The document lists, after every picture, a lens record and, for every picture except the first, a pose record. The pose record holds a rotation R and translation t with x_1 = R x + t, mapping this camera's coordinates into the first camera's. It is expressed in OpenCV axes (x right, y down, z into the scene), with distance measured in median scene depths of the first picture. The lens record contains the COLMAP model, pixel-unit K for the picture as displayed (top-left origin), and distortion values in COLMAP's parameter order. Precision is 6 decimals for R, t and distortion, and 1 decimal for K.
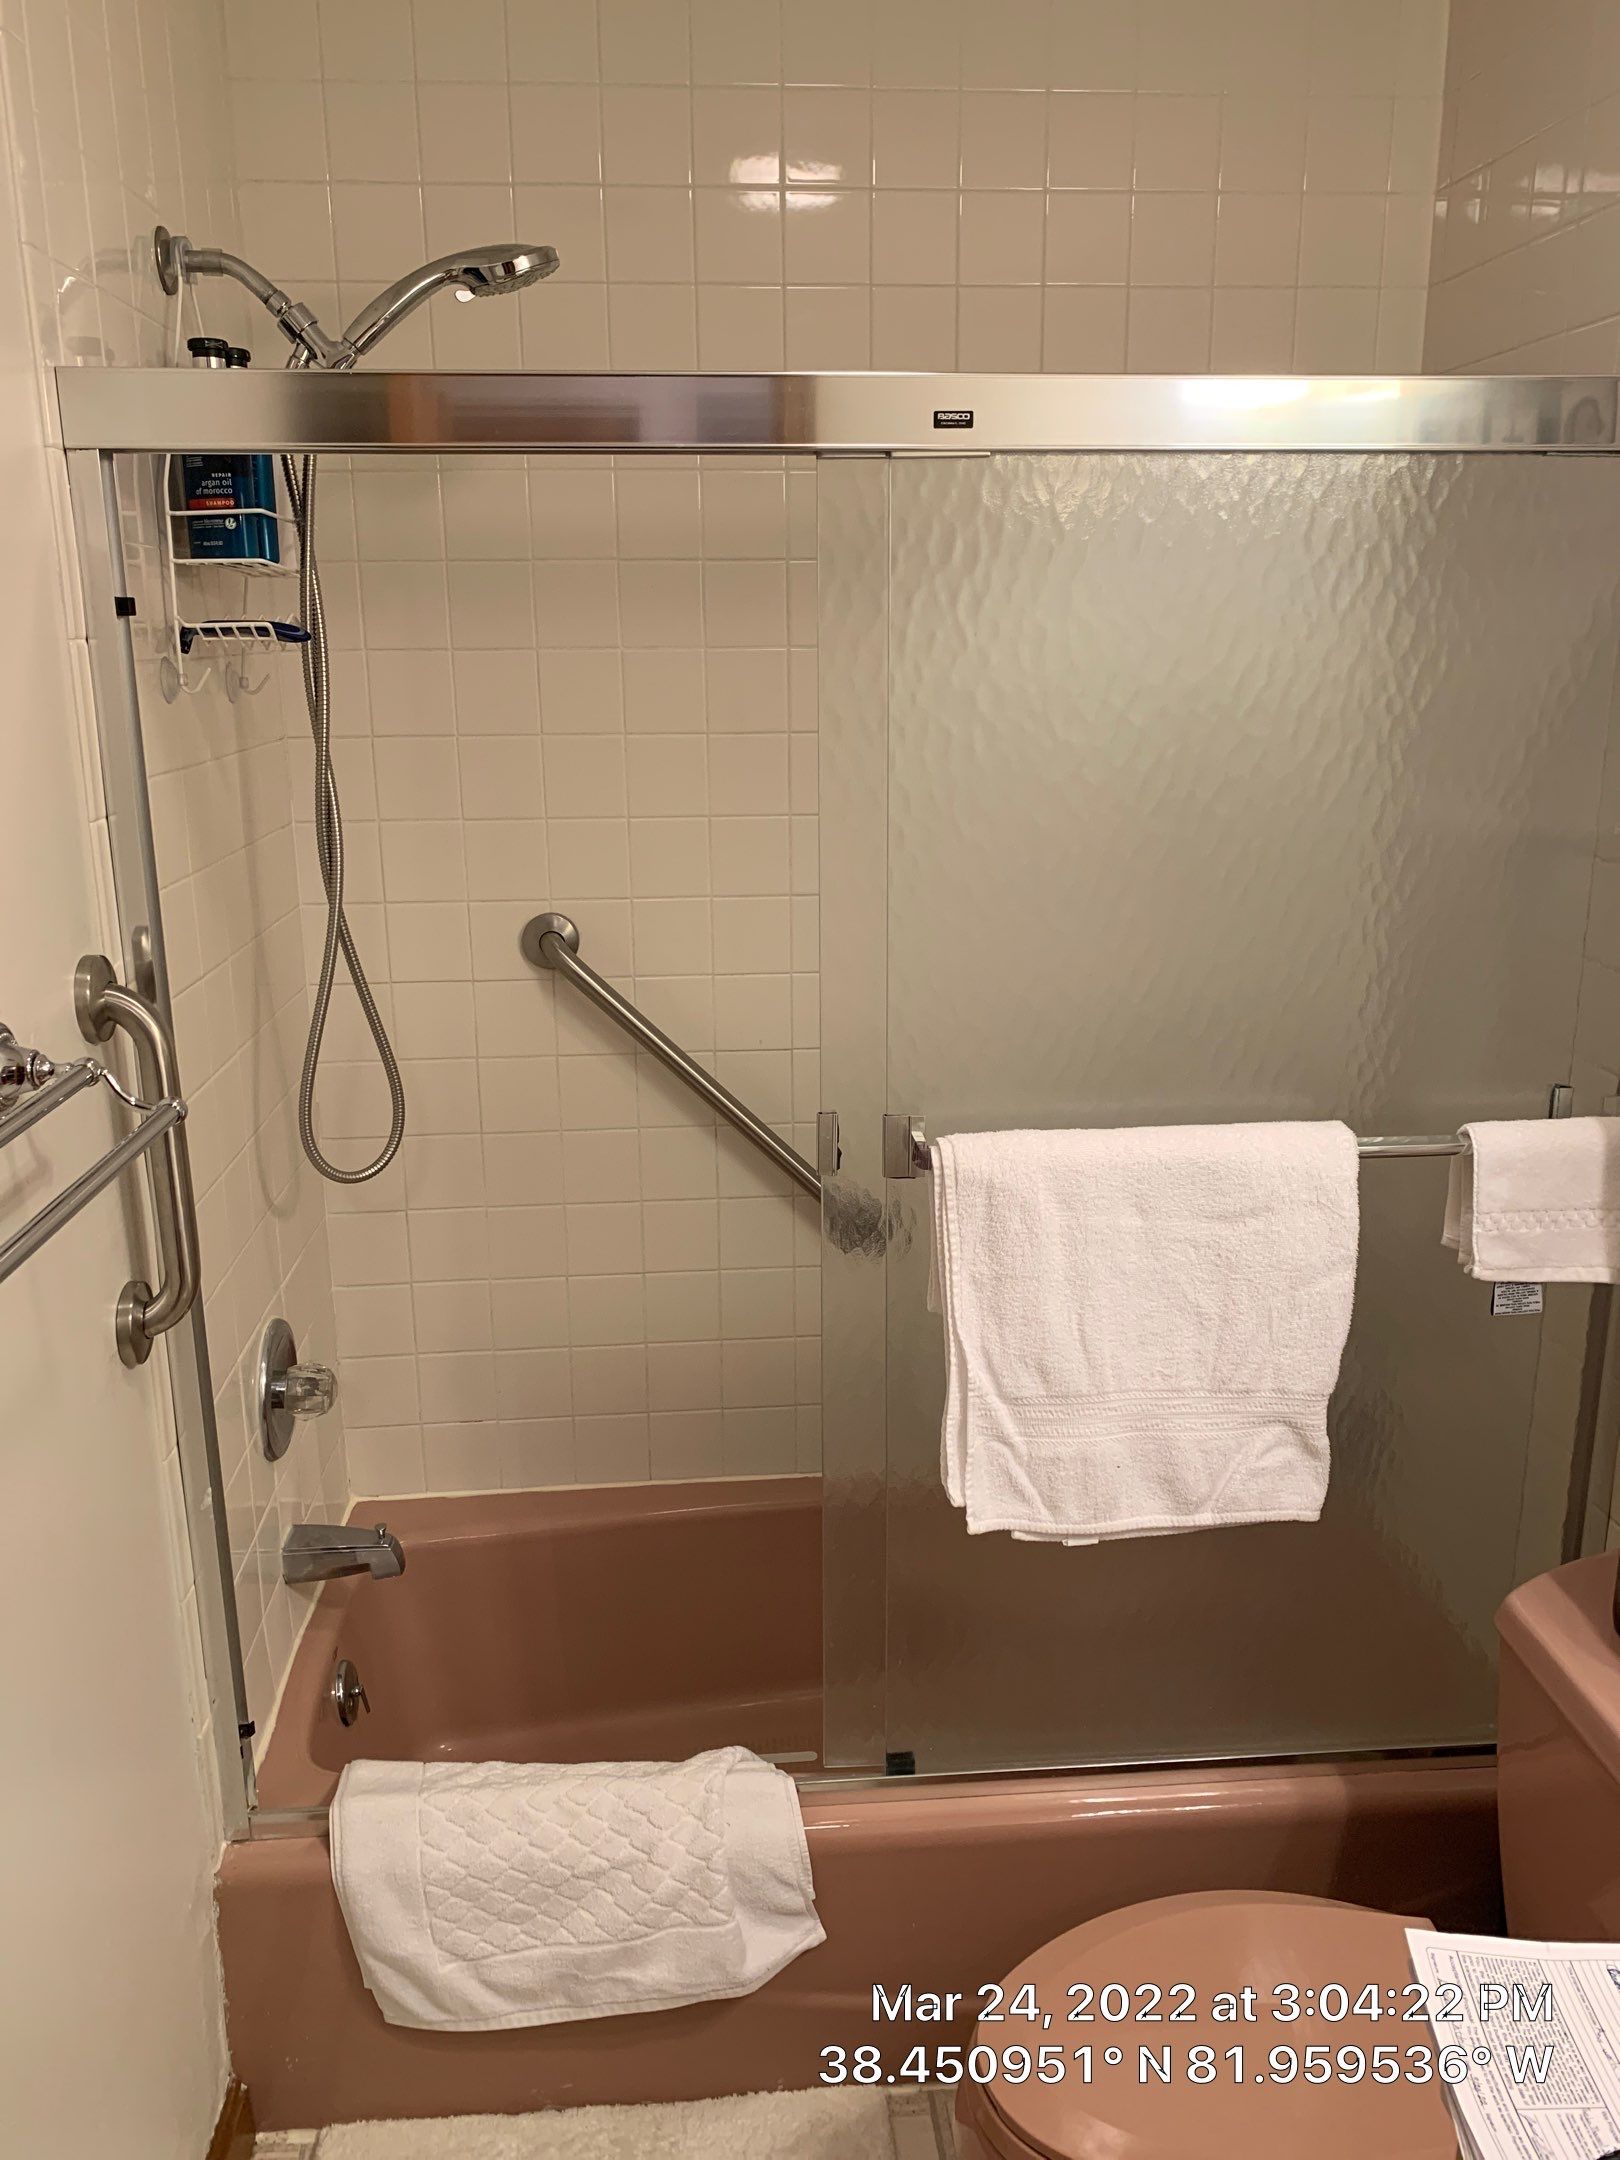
lens RADIAL K [[1663.1, 0, 805.5], [0, 1663.1, 1058.0], [0, 0, 1]] dist [0.024885, -0.025229]
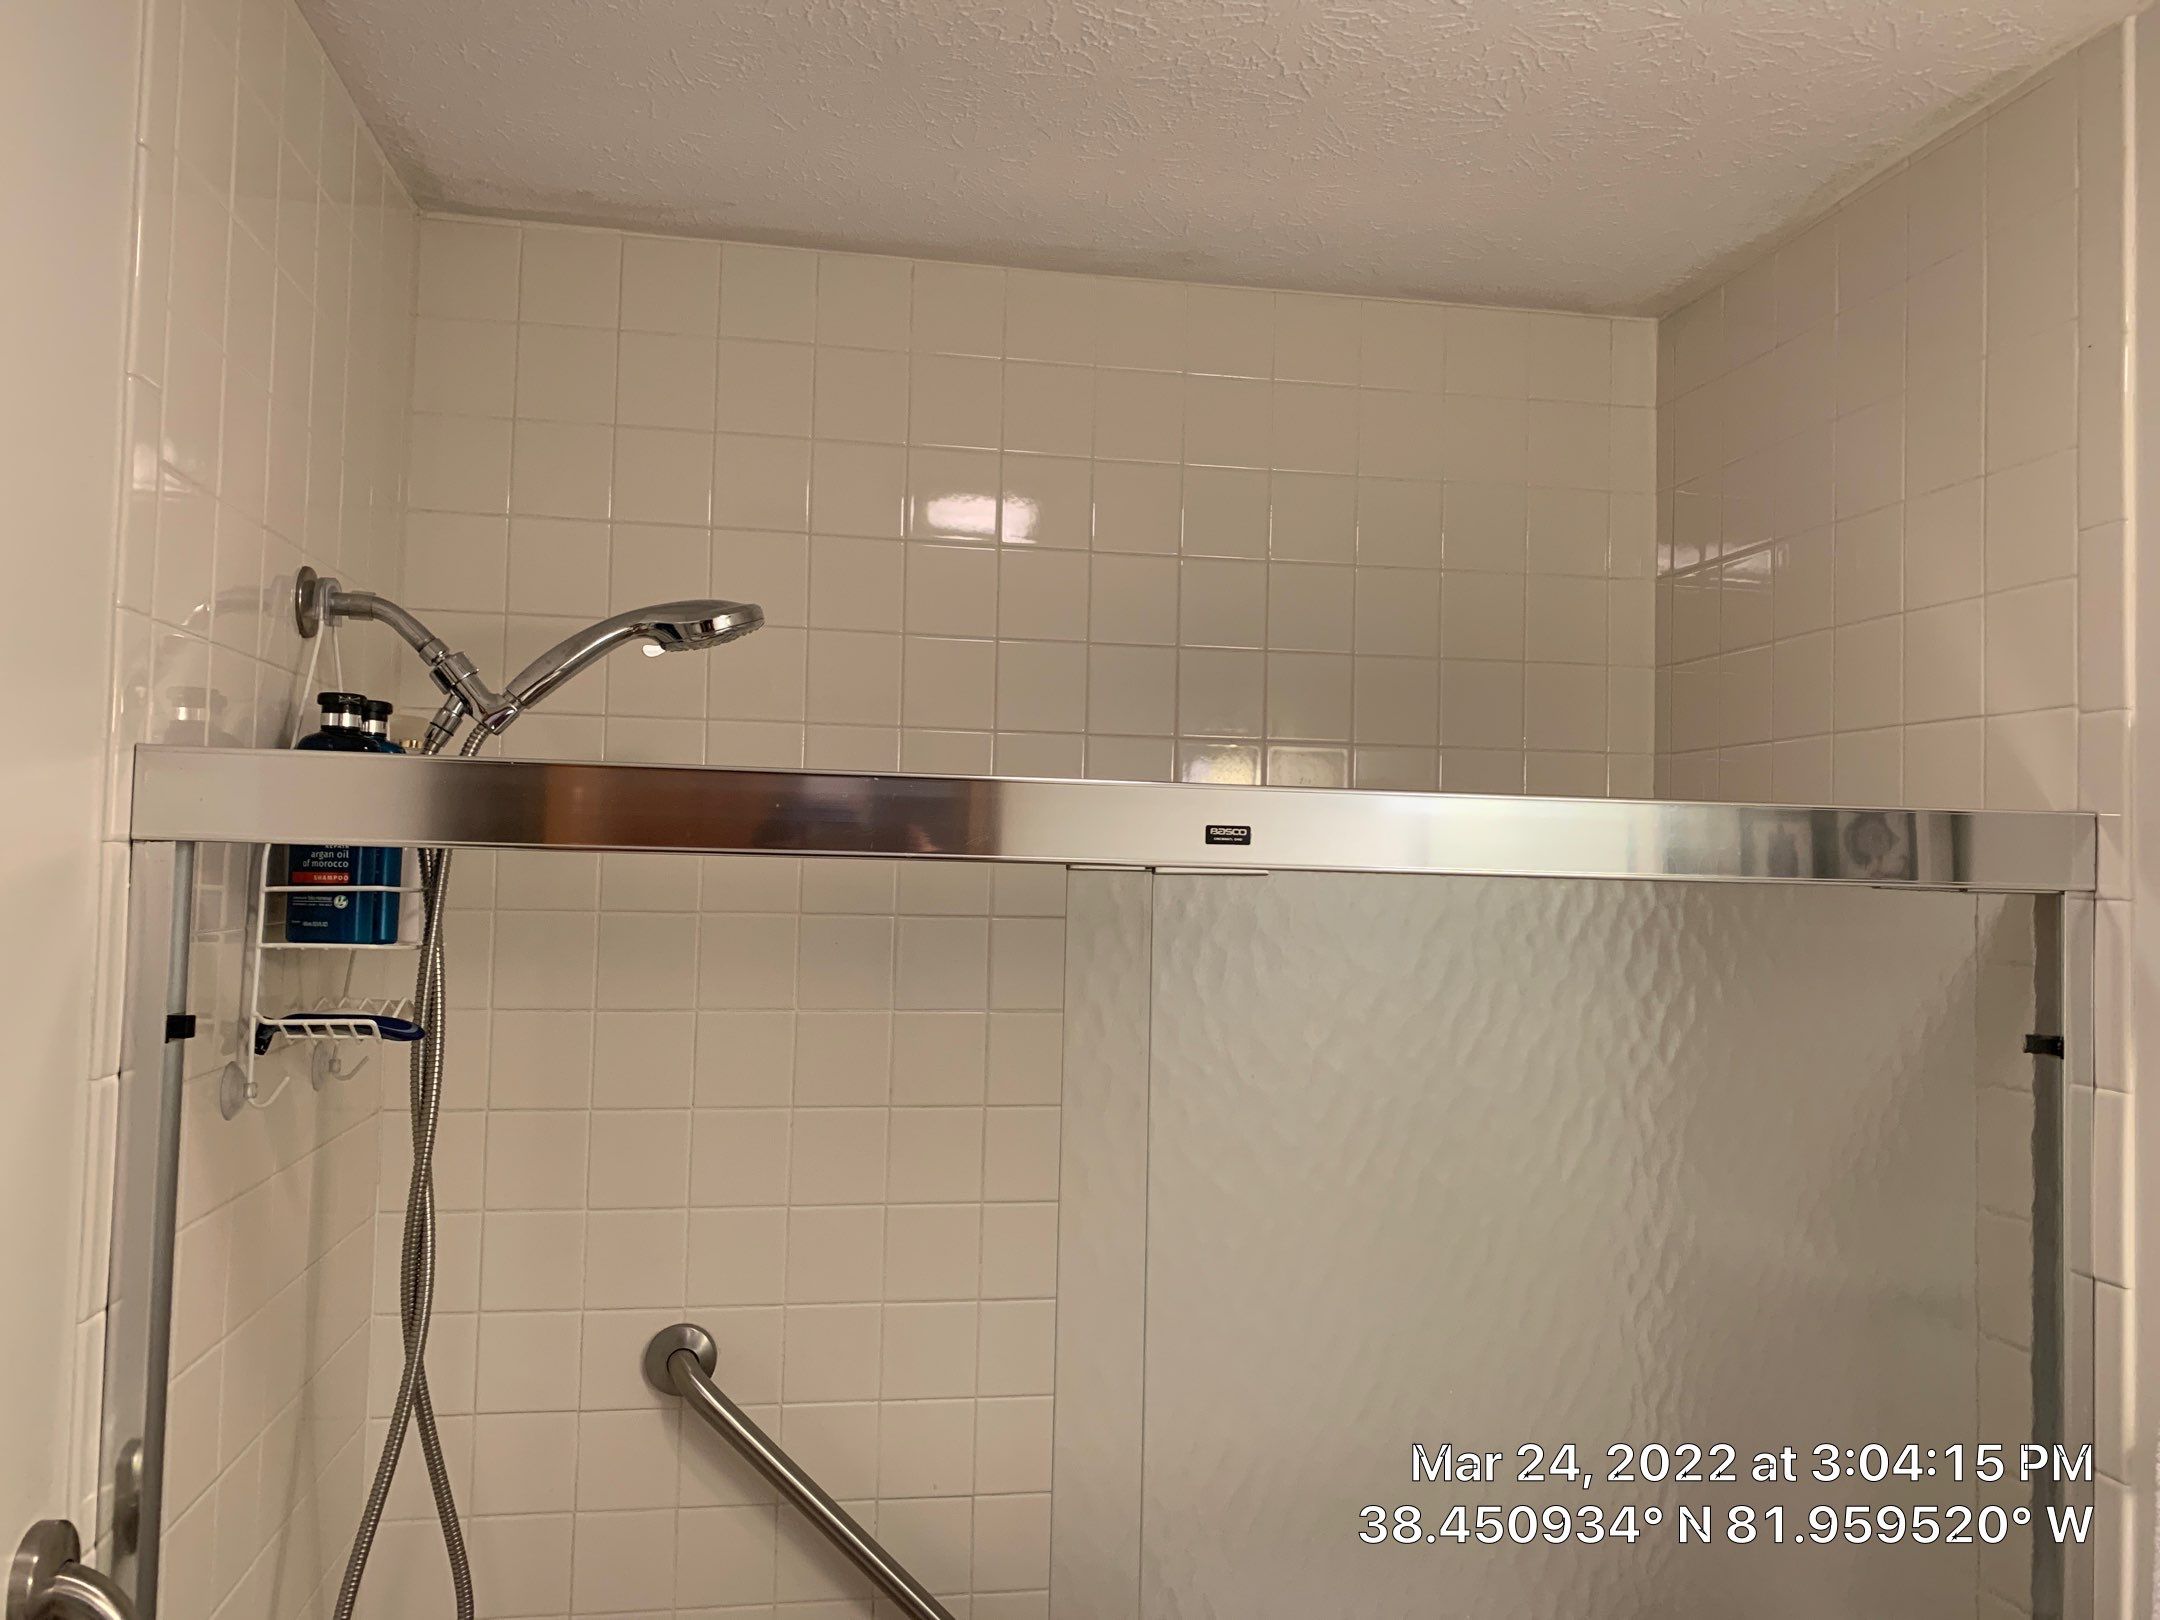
lens RADIAL K [[1663.1, 0, 1088.0], [0, 1663.1, 794.8], [0, 0, 1]] dist [0.024885, -0.025229]
pose [[0.995235, 0.037295, 0.090089, -0.051802], [-0.009761, 0.957421, -0.288531, -0.131699], [-0.097014, 0.286276, 0.953223, 0.158285]]
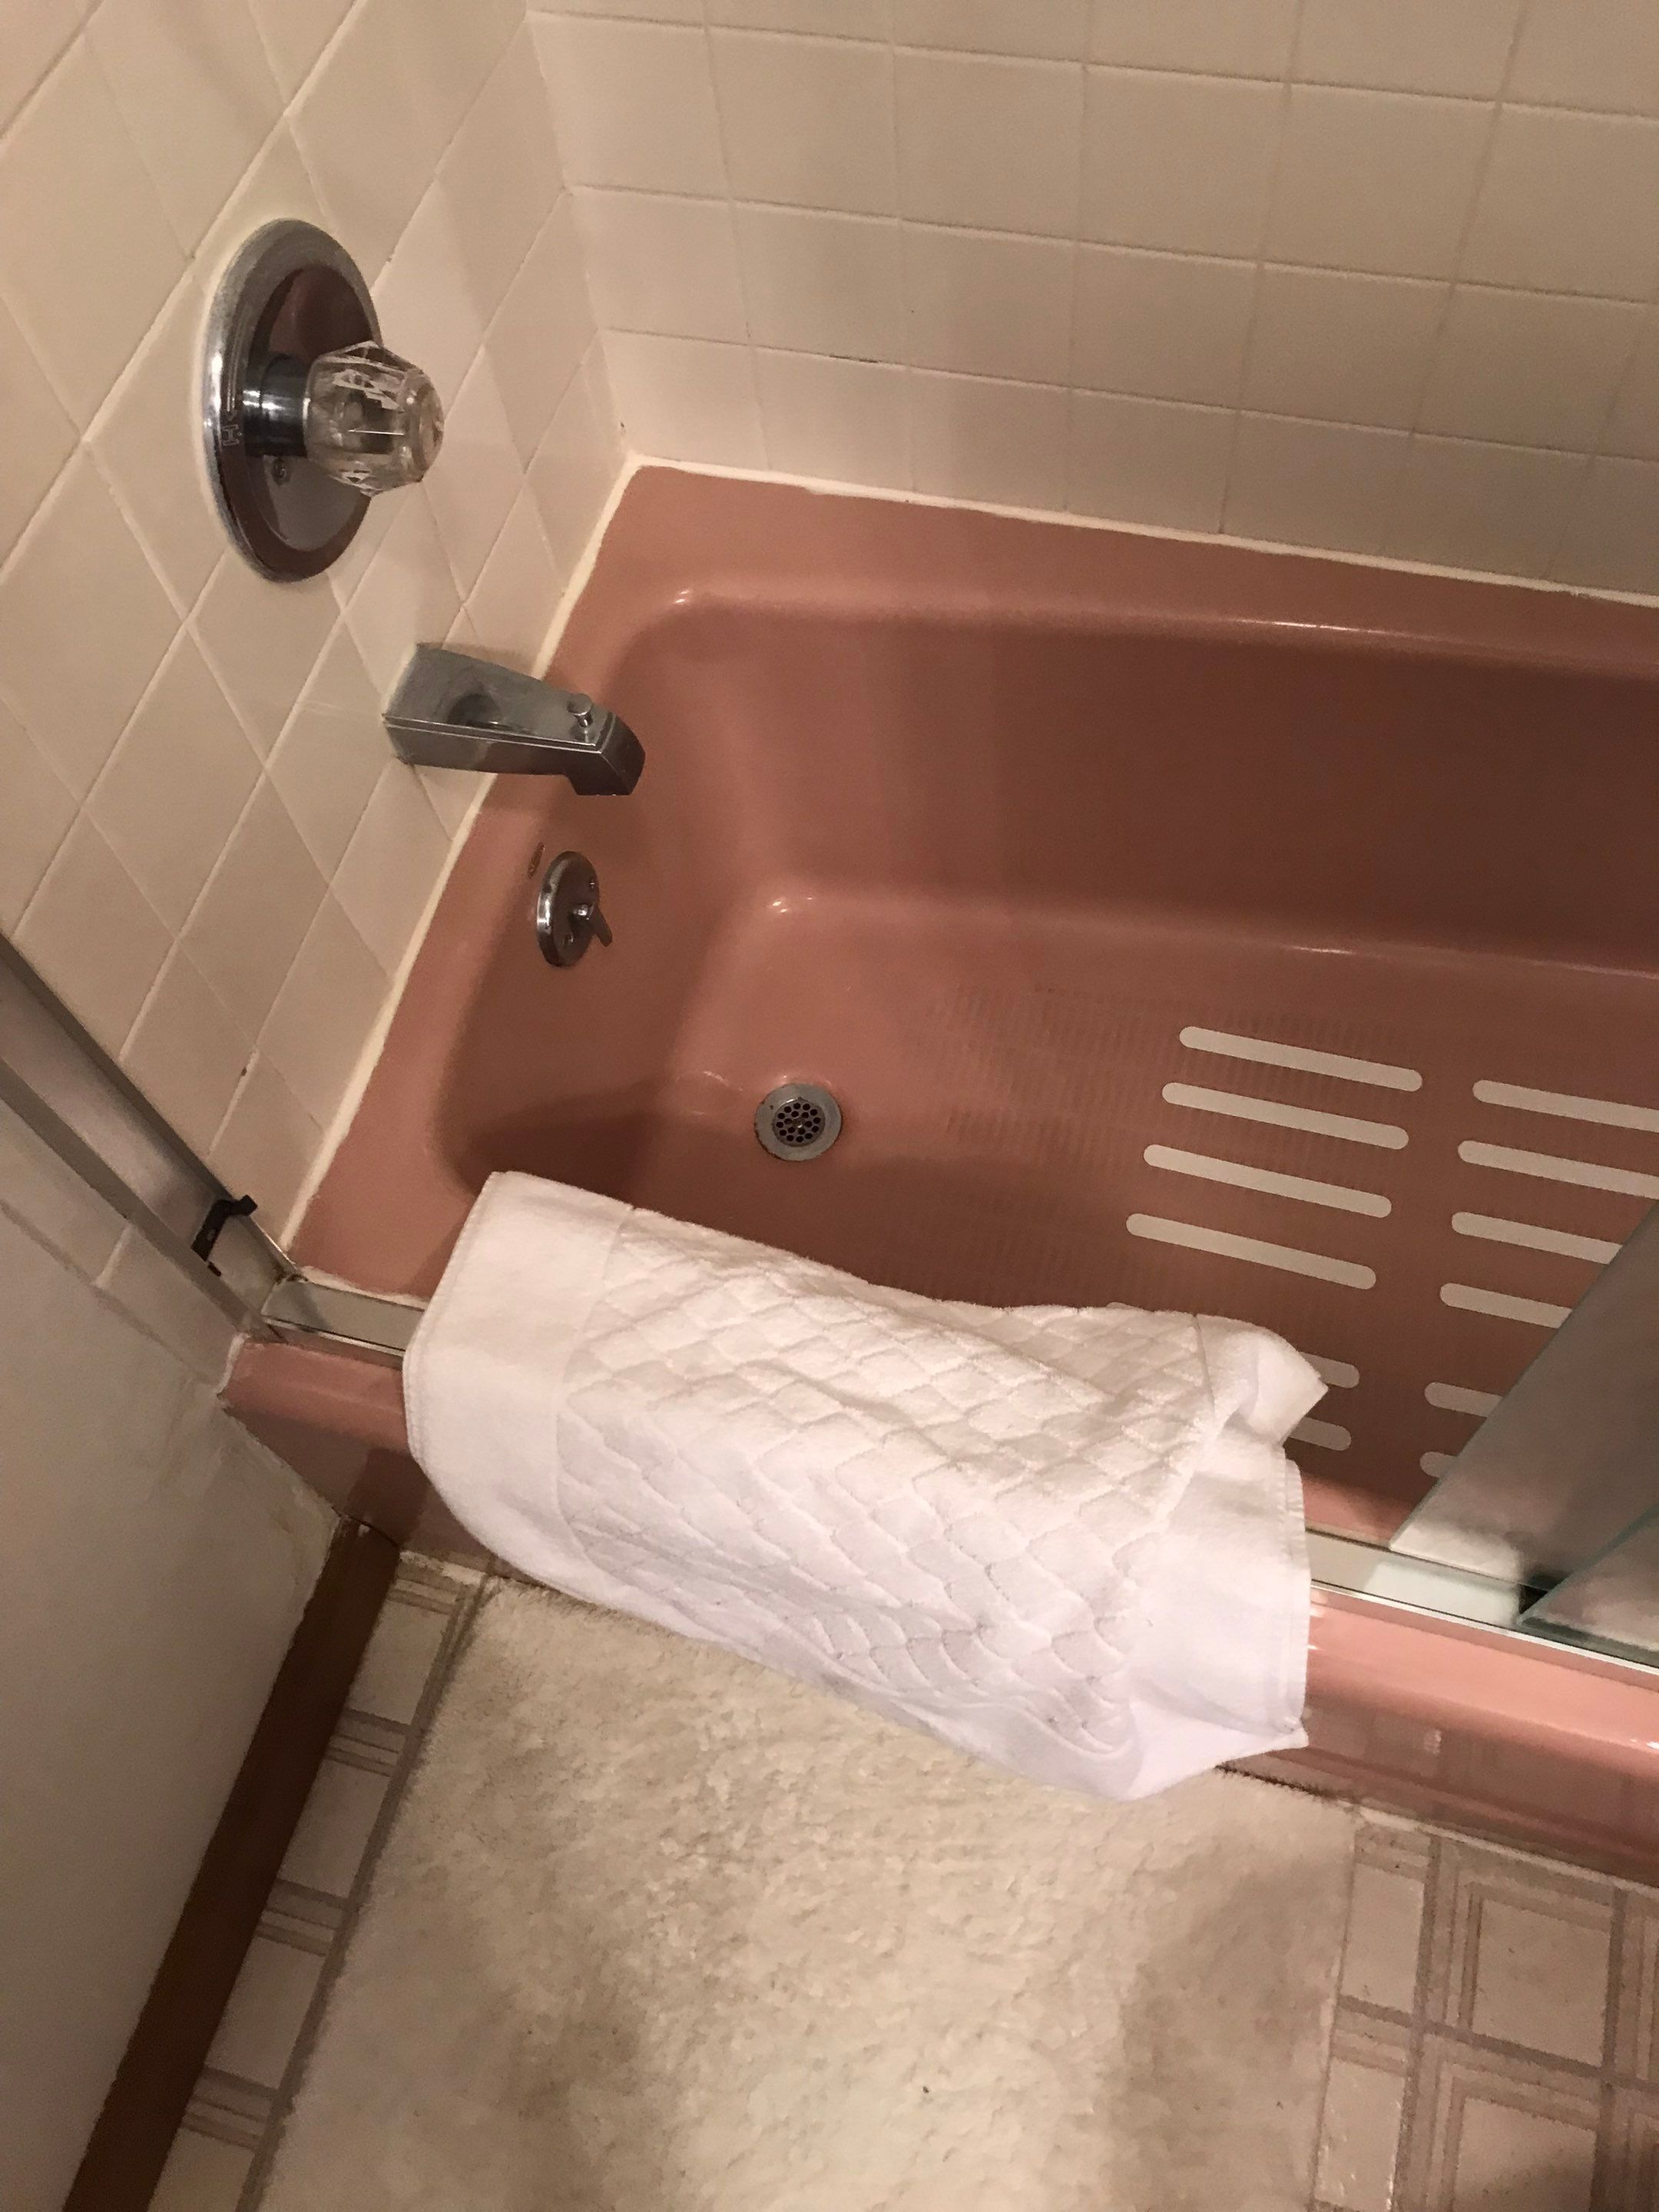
lens RADIAL K [[1816.8, 0, 824.2], [0, 1816.8, 1089.4], [0, 0, 1]] dist [0.038119, -0.039616]
pose [[0.937737, 0.270118, -0.218369, -0.061531], [-0.018110, 0.665847, 0.745869, -0.032017], [0.346872, -0.695474, 0.629281, 0.759193]]
